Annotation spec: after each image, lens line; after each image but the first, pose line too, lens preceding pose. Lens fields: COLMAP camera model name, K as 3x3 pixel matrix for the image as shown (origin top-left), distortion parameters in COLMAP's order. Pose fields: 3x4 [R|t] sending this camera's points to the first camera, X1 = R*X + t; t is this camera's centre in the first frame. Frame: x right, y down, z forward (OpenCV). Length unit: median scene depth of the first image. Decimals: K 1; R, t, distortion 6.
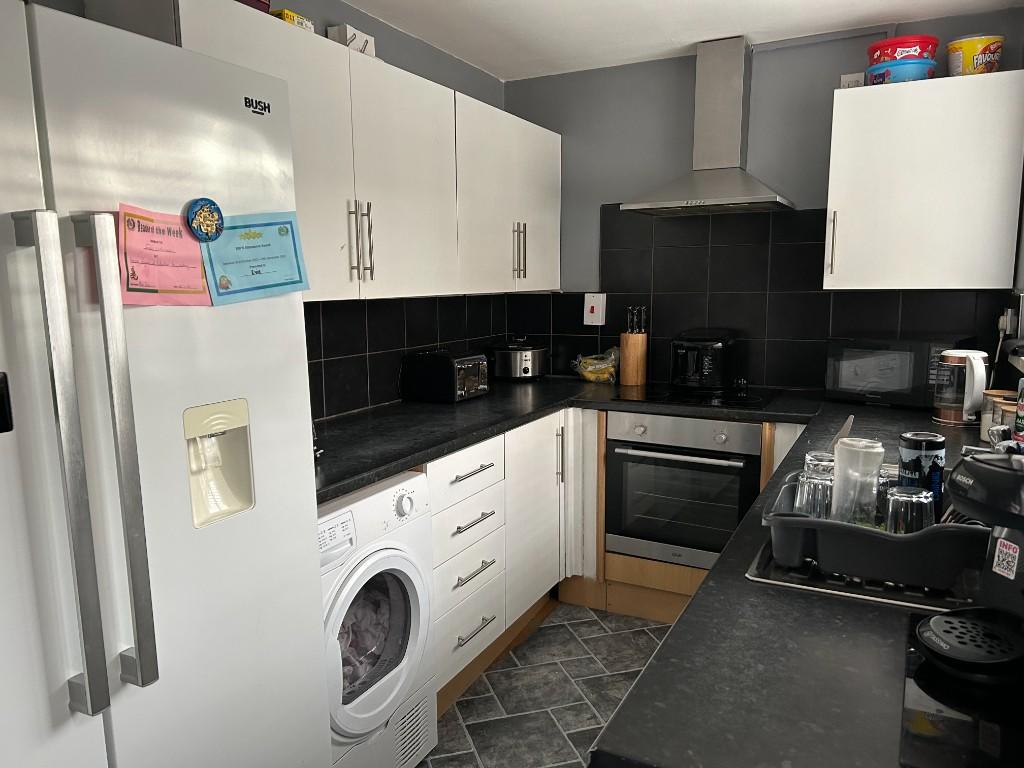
lens RADIAL K [[764.6, 0, 510.6], [0, 764.6, 385.5], [0, 0, 1]] dist [0.048645, -0.058189]
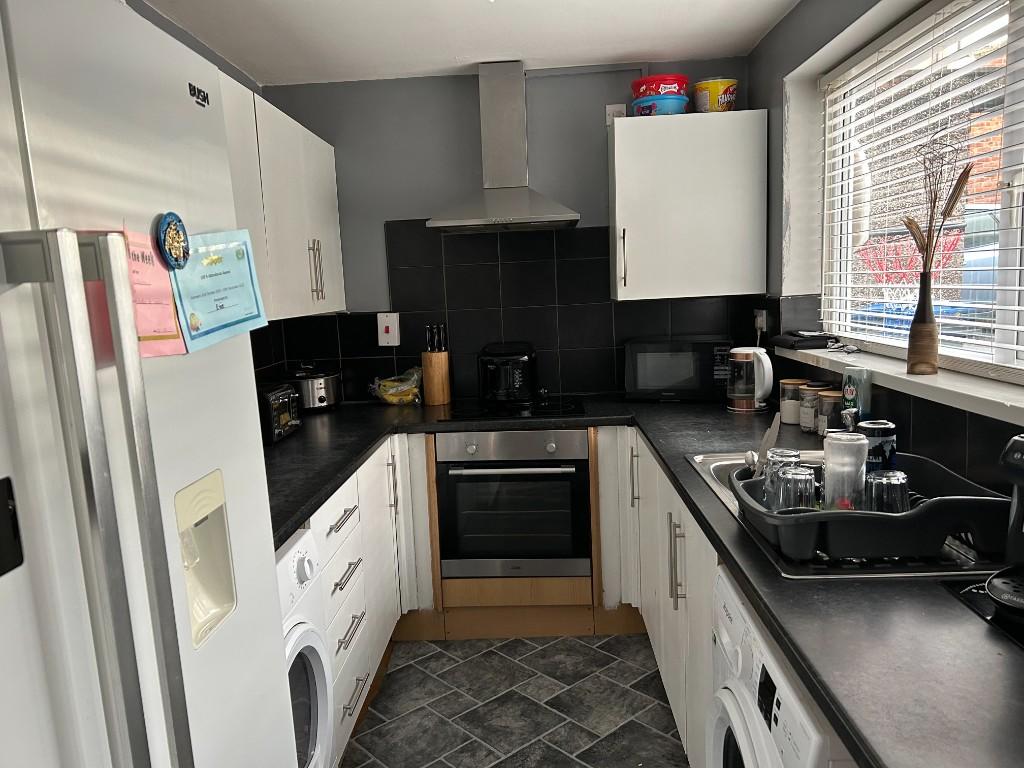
lens RADIAL K [[764.6, 0, 510.6], [0, 764.6, 385.5], [0, 0, 1]] dist [0.048645, -0.058189]
pose [[0.905248, -0.084926, 0.416310, -0.186157], [0.092997, 0.995666, 0.000896, -0.019177], [-0.414582, 0.037904, 0.909222, 0.079278]]
